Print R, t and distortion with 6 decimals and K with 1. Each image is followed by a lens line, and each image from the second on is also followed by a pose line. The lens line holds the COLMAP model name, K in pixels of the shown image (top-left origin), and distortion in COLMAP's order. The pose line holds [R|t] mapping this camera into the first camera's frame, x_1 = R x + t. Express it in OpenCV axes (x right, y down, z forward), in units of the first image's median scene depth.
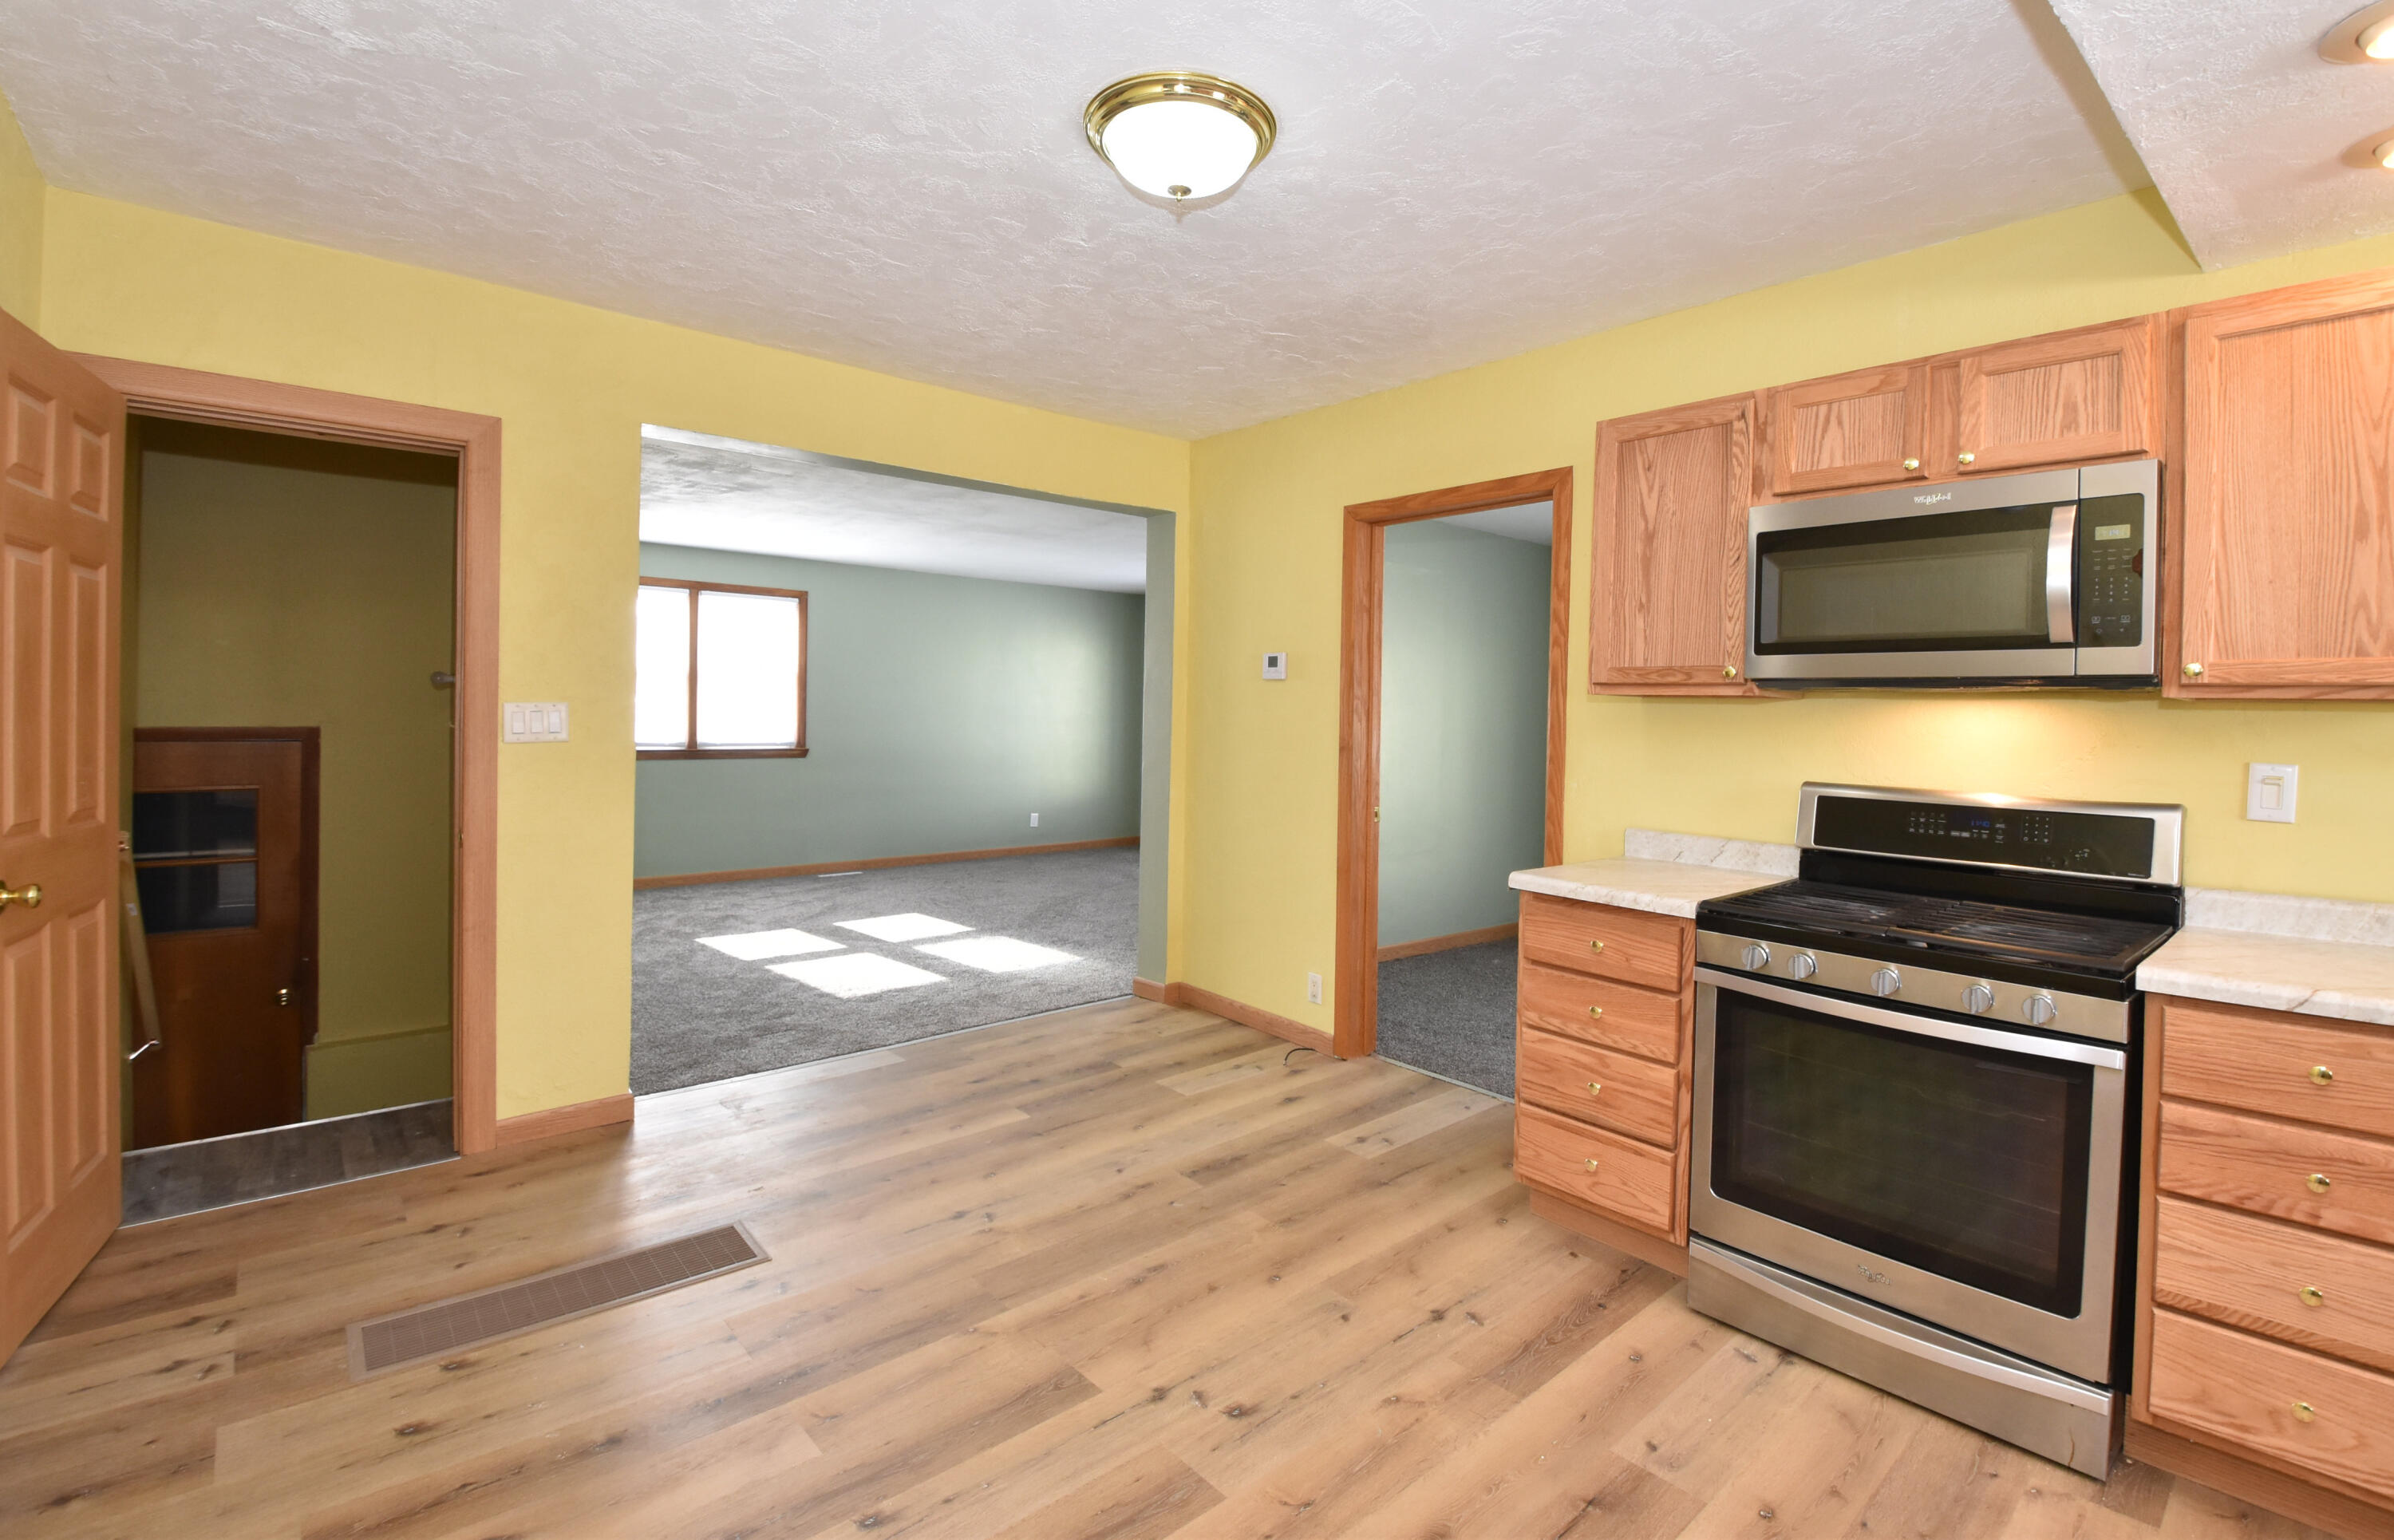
lens RADIAL K [[1101.8, 0, 1246.9], [0, 1101.8, 723.3], [0, 0, 1]] dist [-0.017771, -0.000910]
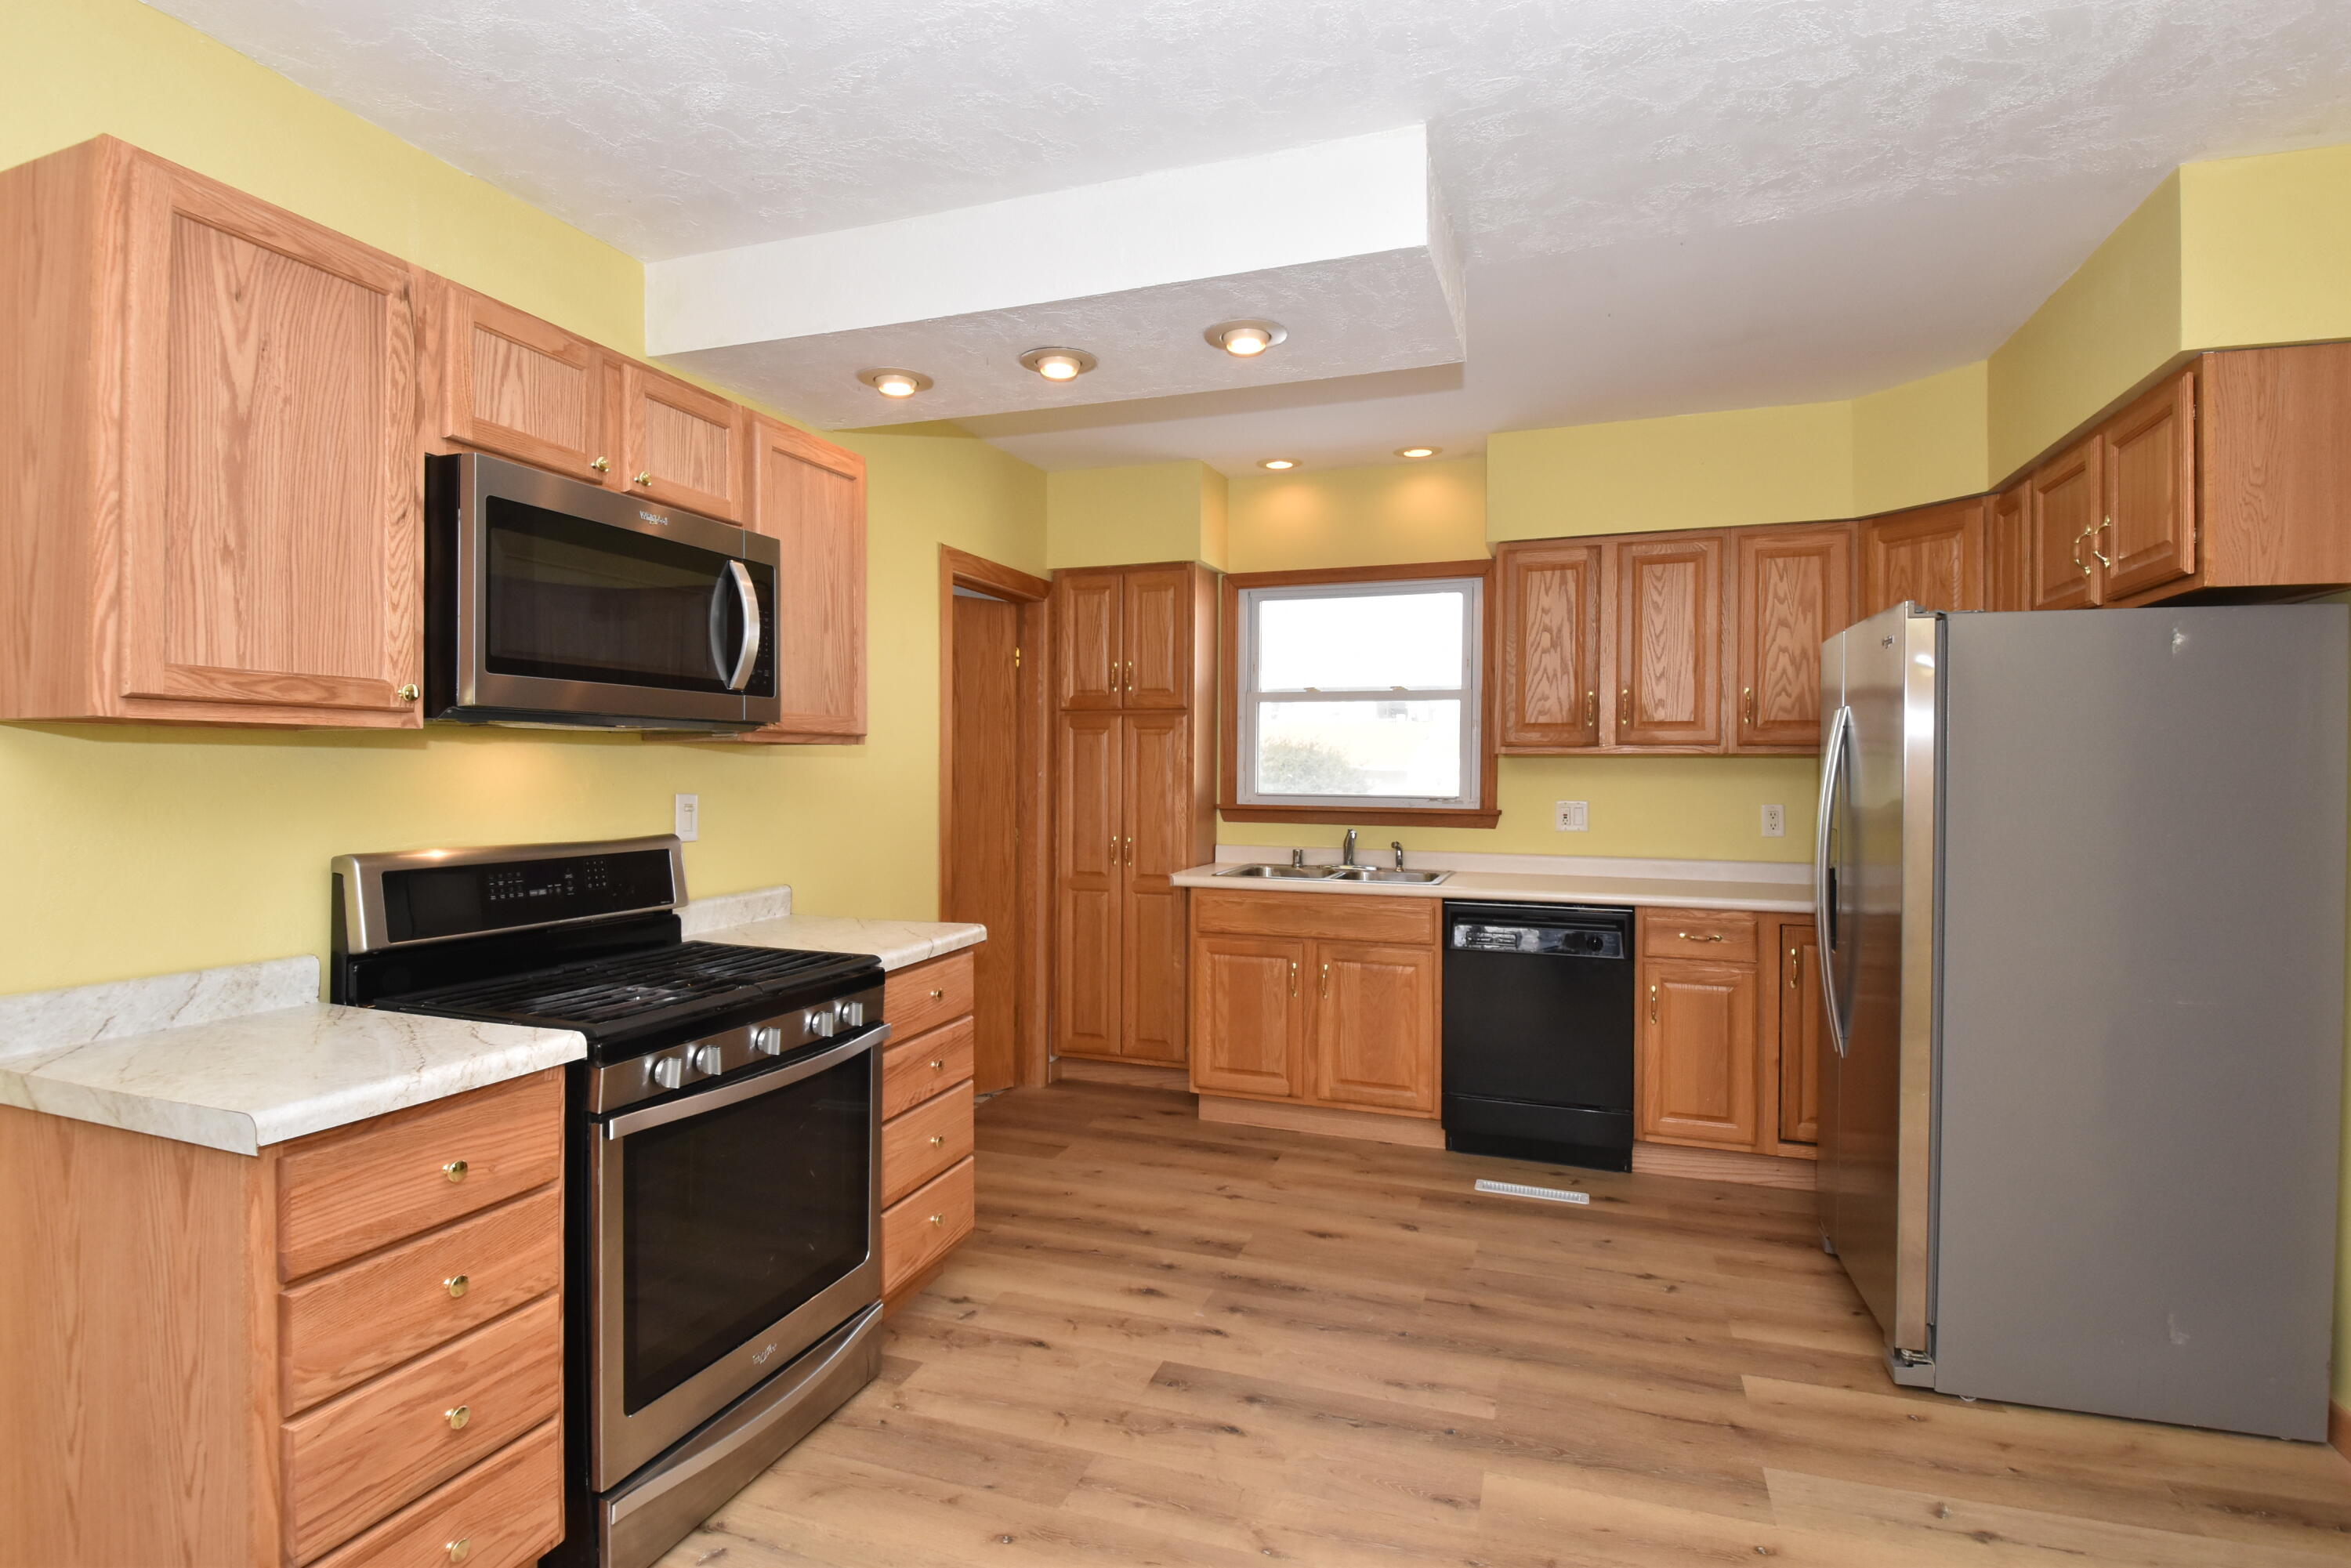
lens RADIAL K [[1141.2, 0, 1167.6], [0, 1141.2, 775.8], [0, 0, 1]] dist [-0.011263, -0.003062]
pose [[-0.459324, -0.028647, 0.887807, -0.375468], [-0.004560, 0.999543, 0.029893, -0.020510], [-0.888257, 0.009683, -0.459244, 0.964809]]
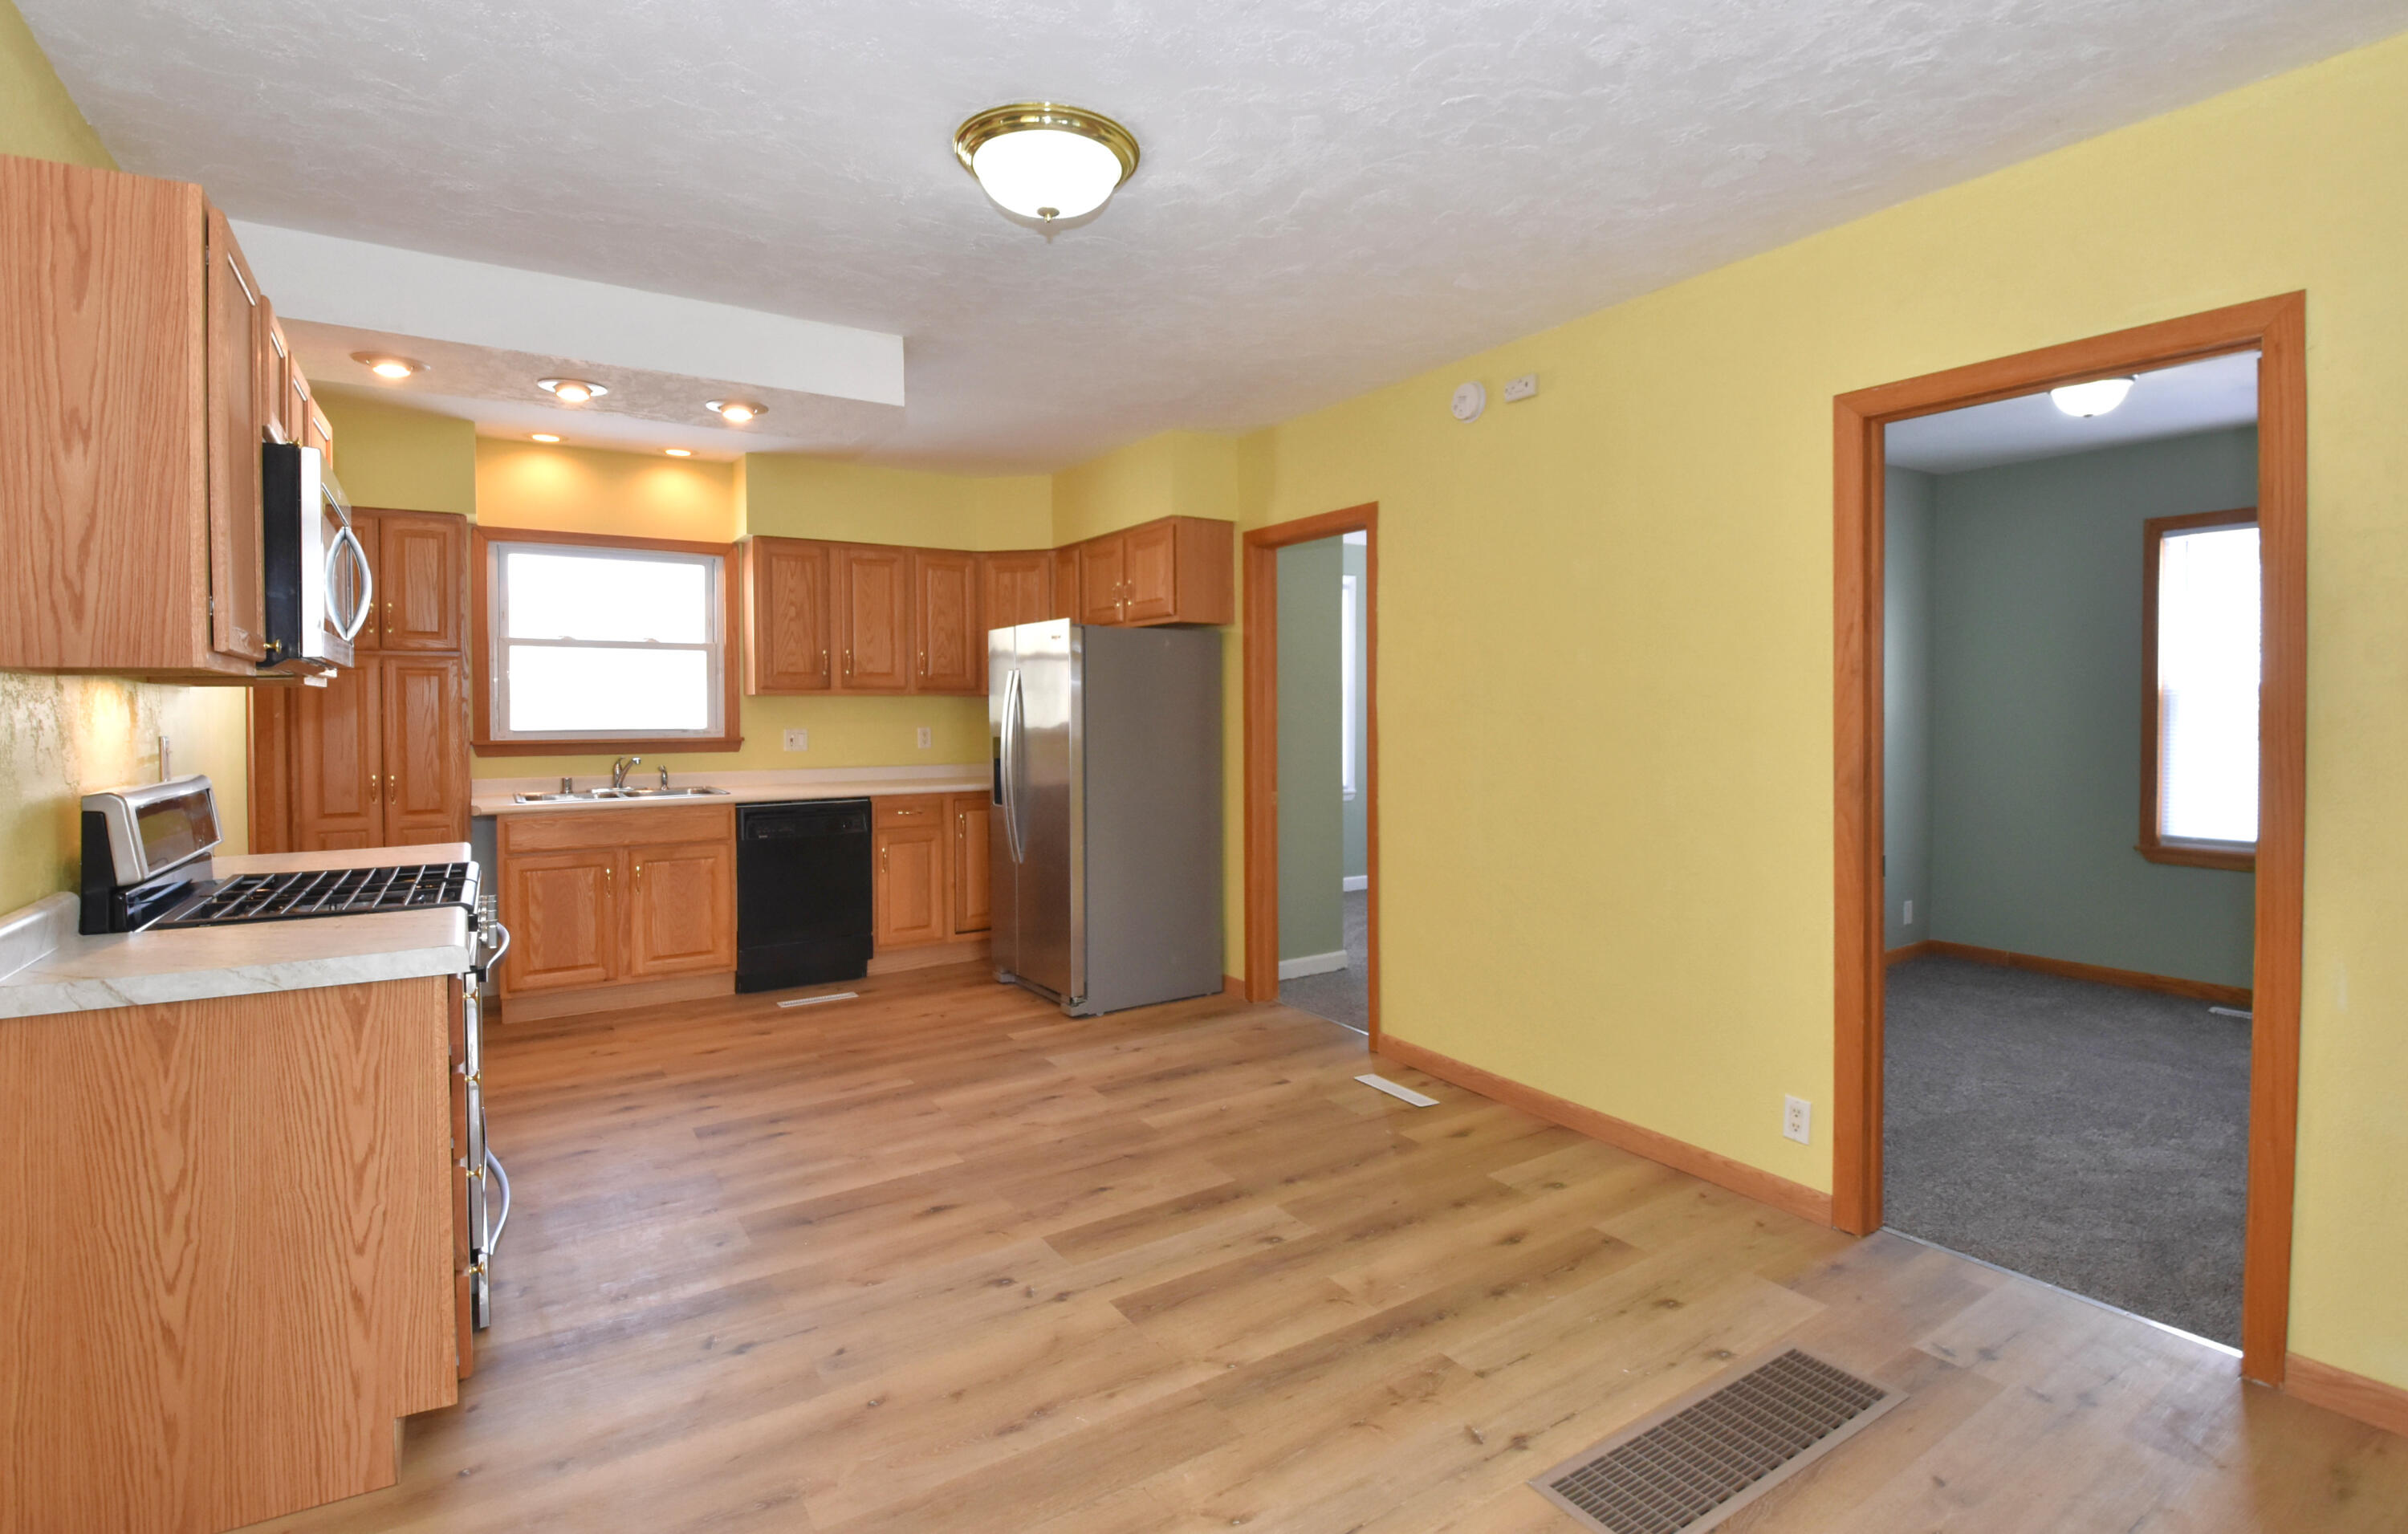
lens RADIAL K [[1108.3, 0, 1187.1], [0, 1108.3, 724.8], [0, 0, 1]] dist [-0.017771, -0.000910]
pose [[-0.983882, -0.018226, 0.177888, -0.333707], [-0.012857, 0.999428, 0.031290, -0.024824], [-0.178356, 0.028499, -0.983553, 1.726221]]
